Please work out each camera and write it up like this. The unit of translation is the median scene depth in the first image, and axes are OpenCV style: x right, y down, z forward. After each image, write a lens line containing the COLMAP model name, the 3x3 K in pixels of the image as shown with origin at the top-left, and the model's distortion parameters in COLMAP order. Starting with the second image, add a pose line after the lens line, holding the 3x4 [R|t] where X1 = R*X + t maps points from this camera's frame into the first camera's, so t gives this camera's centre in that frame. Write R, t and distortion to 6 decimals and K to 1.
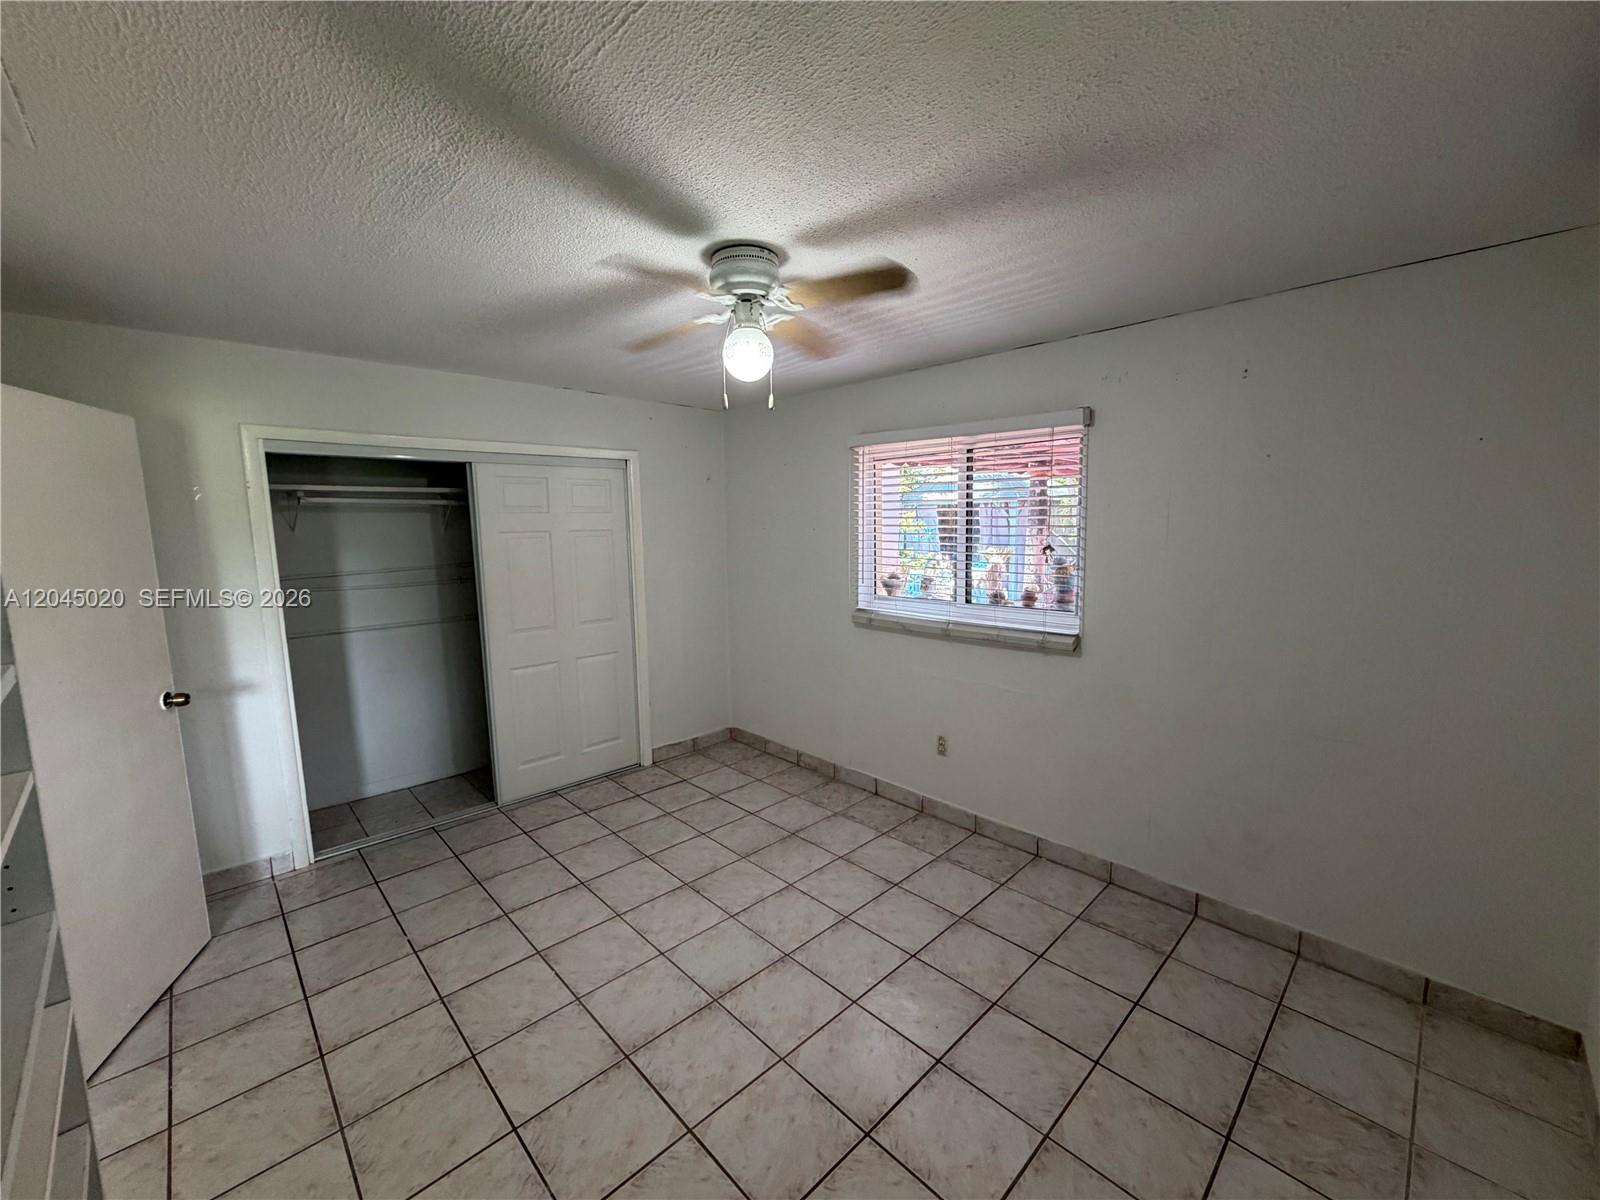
lens RADIAL K [[641.2, 0, 797.5], [0, 641.2, 603.0], [0, 0, 1]] dist [-0.000077, 0.000511]
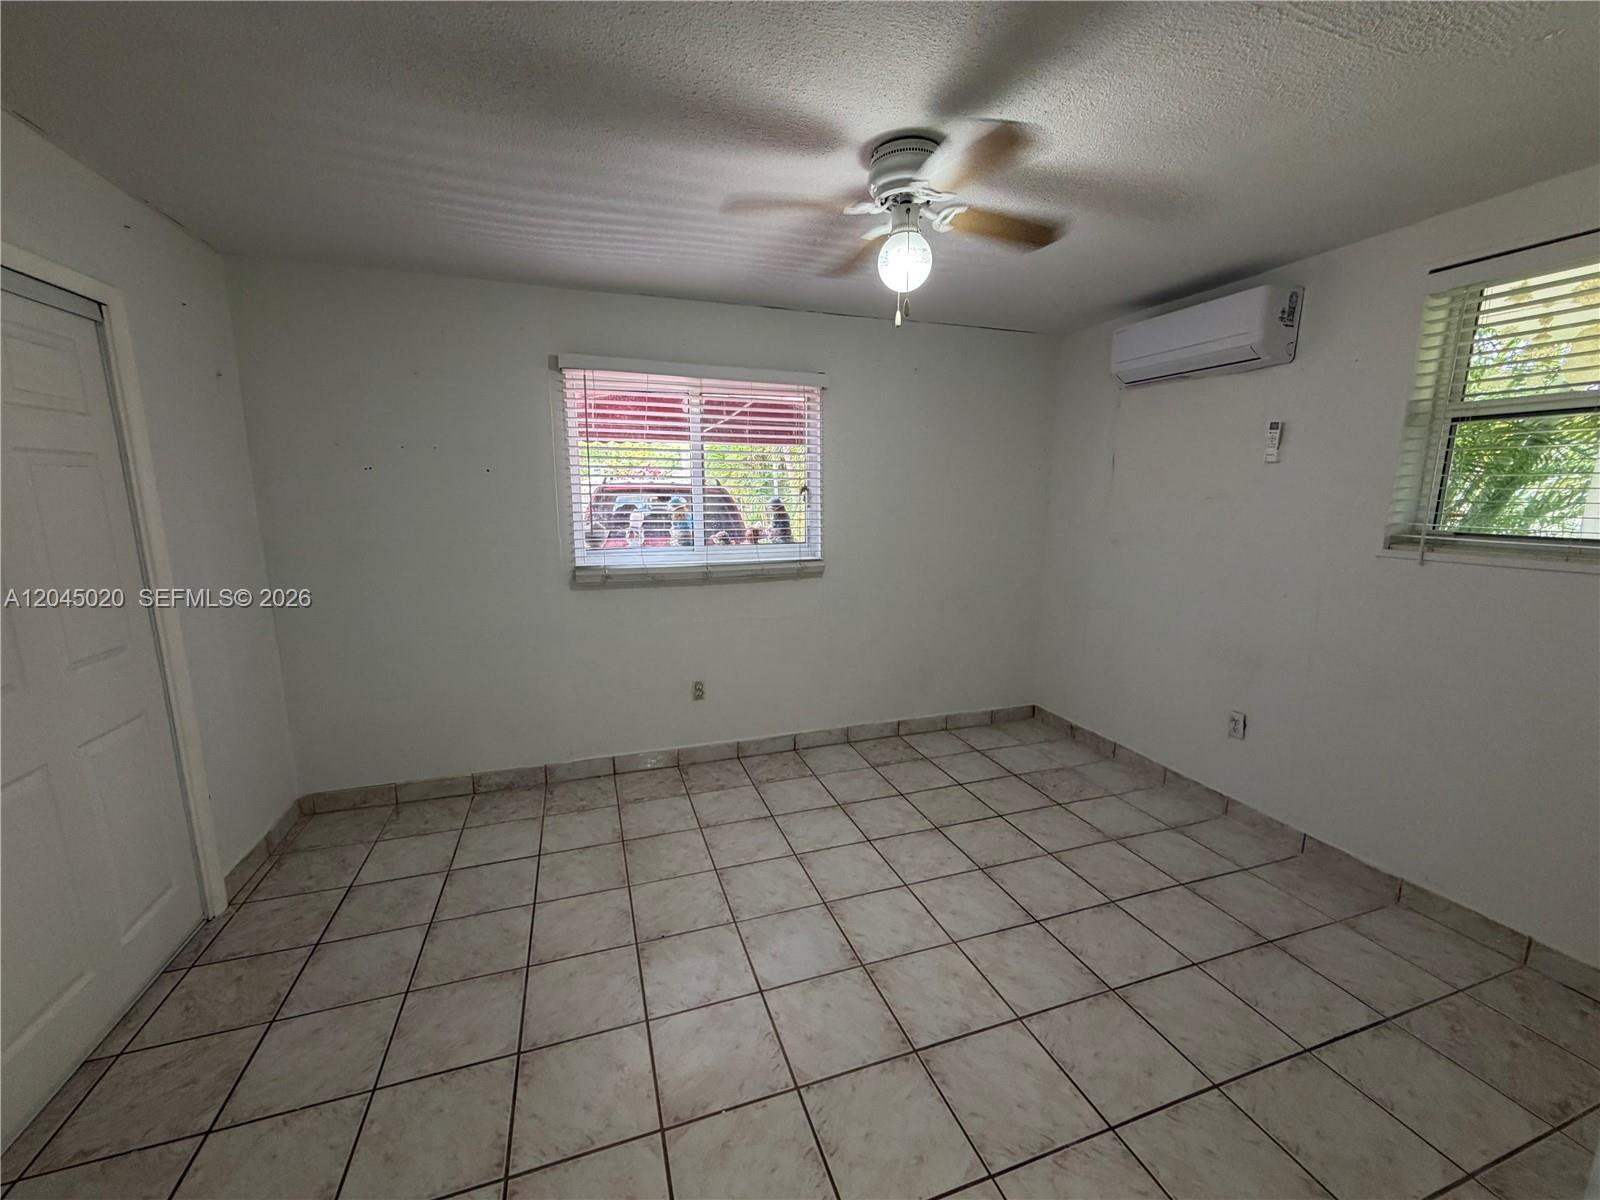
lens RADIAL K [[641.2, 0, 797.3], [0, 641.2, 601.1], [0, 0, 1]] dist [-0.000077, 0.000511]
pose [[0.419766, -0.142397, 0.896393, -0.616492], [0.106808, 0.988504, 0.107013, -0.007038], [-0.901326, 0.050821, 0.430150, 0.440726]]
